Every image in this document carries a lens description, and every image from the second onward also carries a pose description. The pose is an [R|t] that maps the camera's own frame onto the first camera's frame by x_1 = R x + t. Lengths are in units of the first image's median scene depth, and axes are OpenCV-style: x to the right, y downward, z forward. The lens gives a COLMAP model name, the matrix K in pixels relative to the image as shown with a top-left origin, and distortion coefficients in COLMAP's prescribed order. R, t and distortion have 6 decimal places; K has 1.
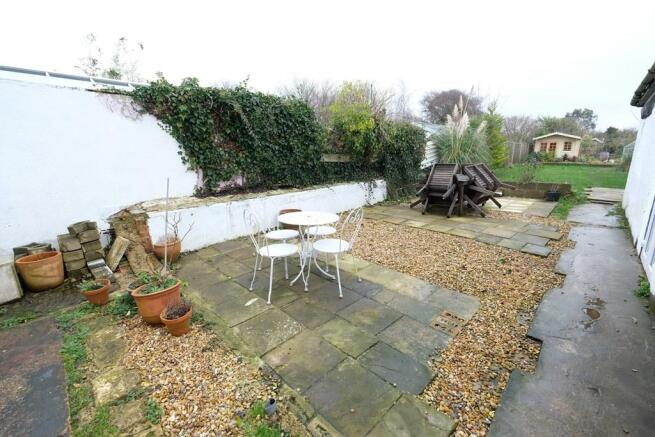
lens RADIAL K [[286.3, 0, 327.8], [0, 286.3, 214.5], [0, 0, 1]] dist [-0.002381, -0.000511]
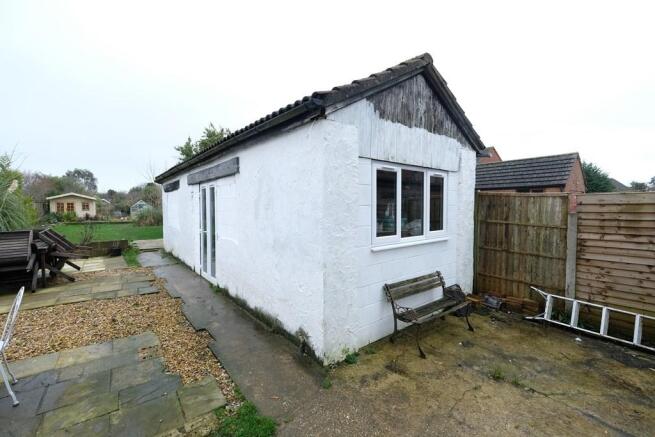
lens RADIAL K [[286.3, 0, 327.8], [0, 286.3, 214.5], [0, 0, 1]] dist [-0.002381, -0.000511]
pose [[0.148261, -0.024440, 0.988646, -0.285257], [0.221330, 0.975157, -0.009085, -0.013435], [-0.963863, 0.220164, 0.149987, -0.036318]]
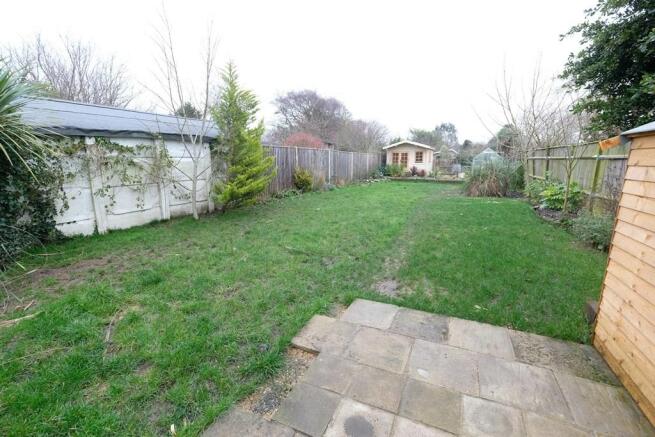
lens RADIAL K [[286.3, 0, 327.8], [0, 286.3, 214.5], [0, 0, 1]] dist [-0.002381, -0.000511]
pose [[0.952007, -0.054799, 0.301130, 1.402081], [0.065118, 0.997581, -0.024330, -0.300122], [-0.299068, 0.042771, 0.953273, 1.261976]]
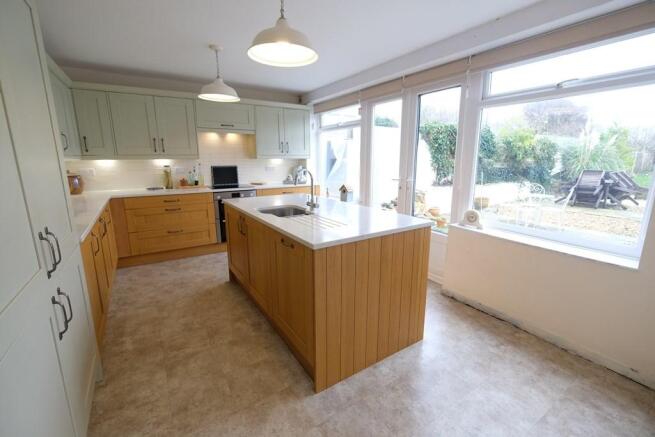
lens RADIAL K [[286.3, 0, 327.8], [0, 286.3, 214.5], [0, 0, 1]] dist [-0.002381, -0.000511]
pose [[0.973276, 0.053278, -0.223373, -0.513518], [-0.058198, 0.998185, -0.015494, 0.130561], [0.222142, 0.028080, 0.974610, -0.613936]]
